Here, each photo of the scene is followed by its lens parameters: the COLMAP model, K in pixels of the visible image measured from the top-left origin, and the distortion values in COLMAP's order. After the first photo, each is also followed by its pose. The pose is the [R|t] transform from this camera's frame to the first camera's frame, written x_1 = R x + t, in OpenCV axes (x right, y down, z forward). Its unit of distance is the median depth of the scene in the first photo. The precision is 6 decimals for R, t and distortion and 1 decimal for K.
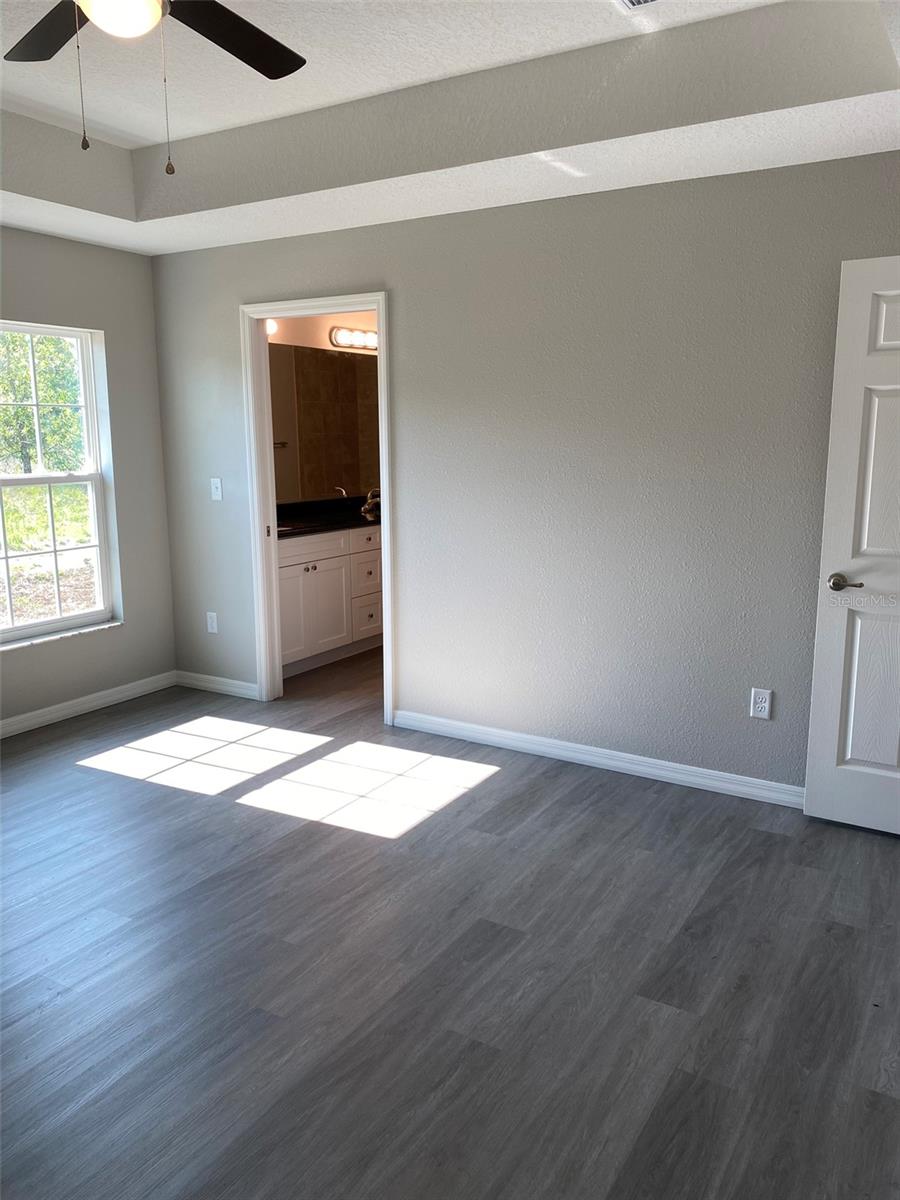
lens RADIAL K [[918.6, 0, 455.9], [0, 918.6, 603.3], [0, 0, 1]] dist [0.038495, -0.032385]
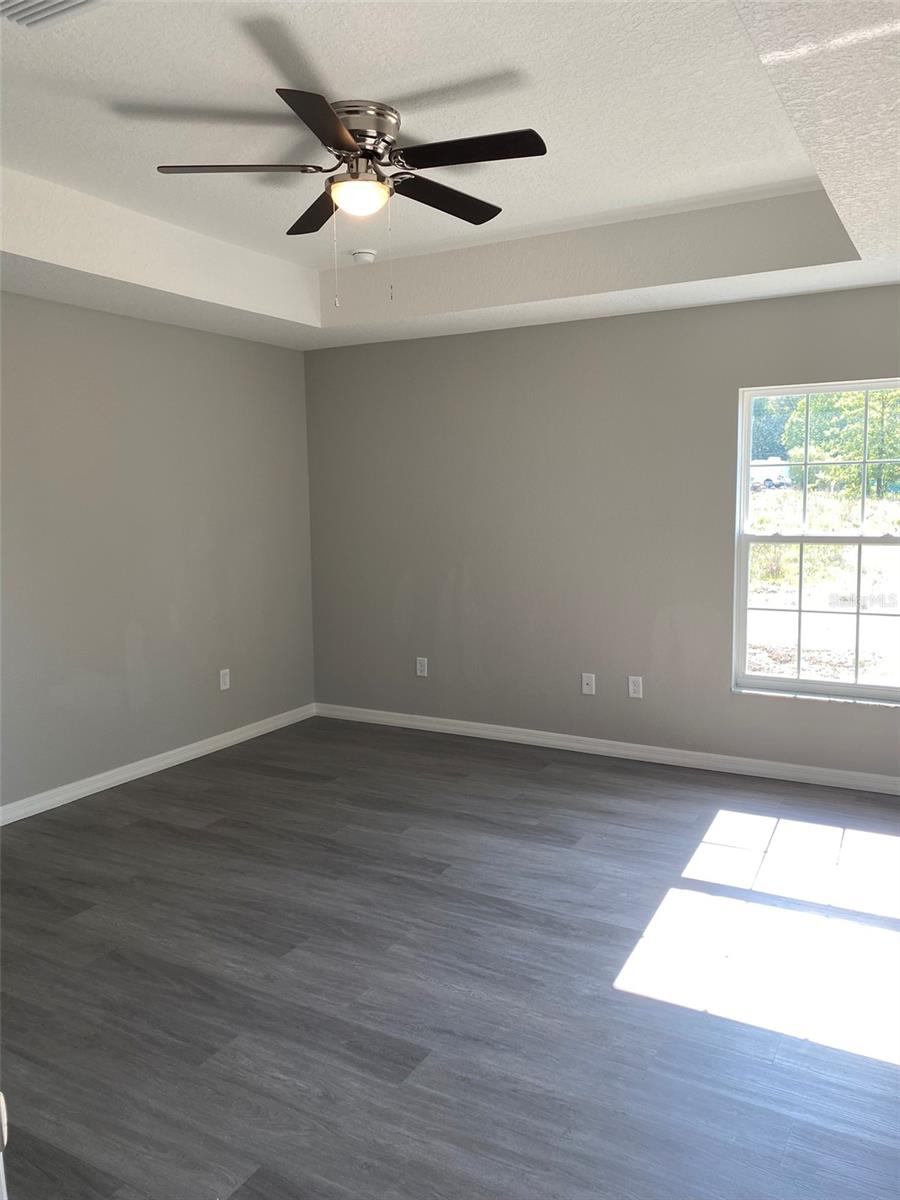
lens RADIAL K [[918.6, 0, 452.5], [0, 918.6, 600.7], [0, 0, 1]] dist [0.038495, -0.032385]
pose [[0.026873, 0.119652, -0.992452, 0.750201], [-0.172424, 0.978485, 0.113299, -0.157982], [0.984656, 0.168078, 0.046925, 0.804237]]
